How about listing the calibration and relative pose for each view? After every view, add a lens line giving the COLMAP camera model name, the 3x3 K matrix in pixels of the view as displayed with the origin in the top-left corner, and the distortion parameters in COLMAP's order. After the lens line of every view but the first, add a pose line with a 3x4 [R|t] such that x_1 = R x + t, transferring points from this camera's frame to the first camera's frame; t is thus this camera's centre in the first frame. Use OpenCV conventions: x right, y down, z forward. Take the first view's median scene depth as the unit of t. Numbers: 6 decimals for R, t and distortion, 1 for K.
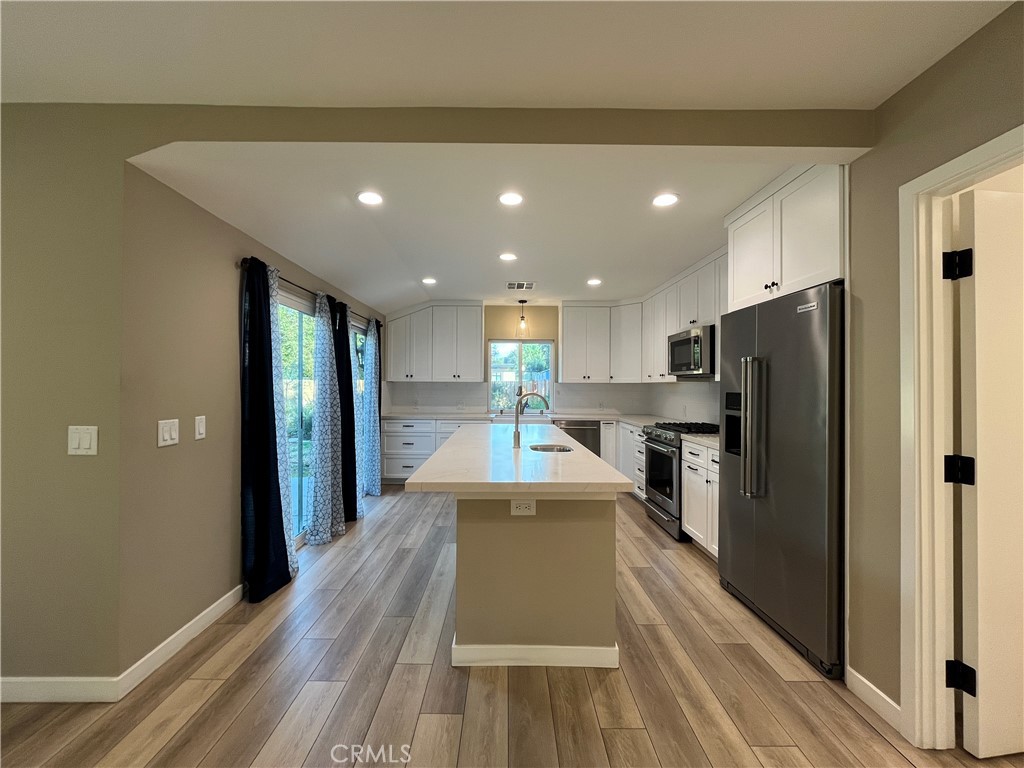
lens RADIAL K [[409.7, 0, 508.9], [0, 409.7, 384.6], [0, 0, 1]] dist [0.000726, -0.000351]
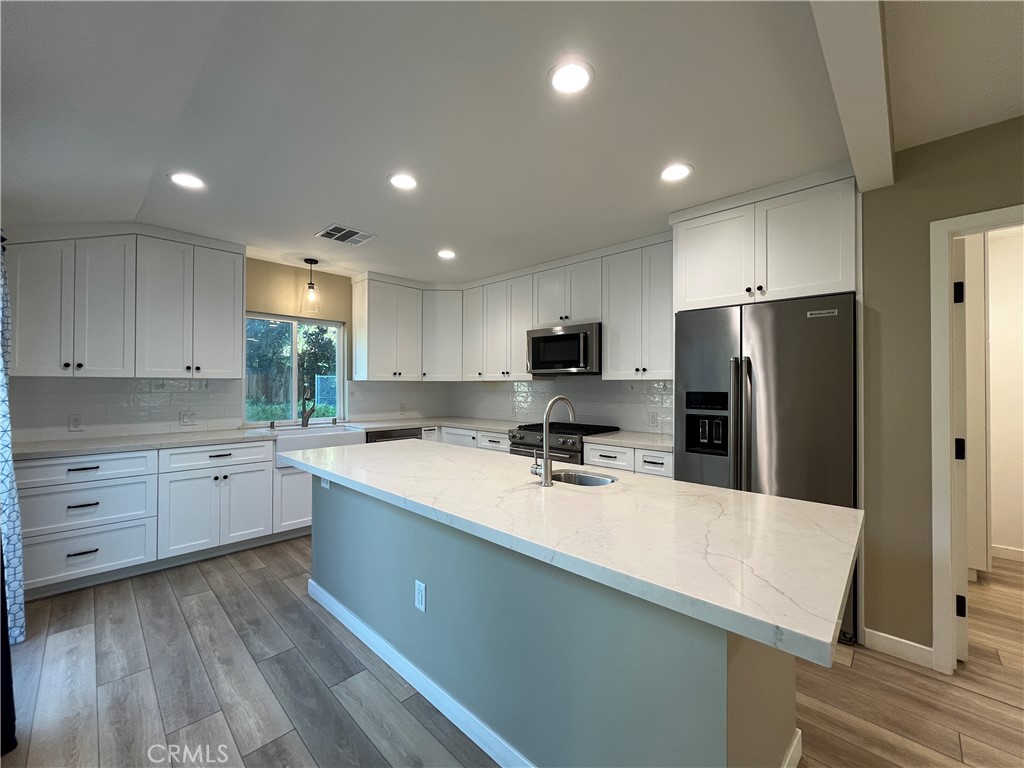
lens RADIAL K [[409.7, 0, 511.4], [0, 409.7, 384.1], [0, 0, 1]] dist [0.000726, -0.000351]
pose [[0.704522, -0.001748, 0.709680, -0.290138], [-0.001004, 0.999994, 0.003460, -0.001401], [-0.709681, -0.003150, 0.704516, 0.375027]]
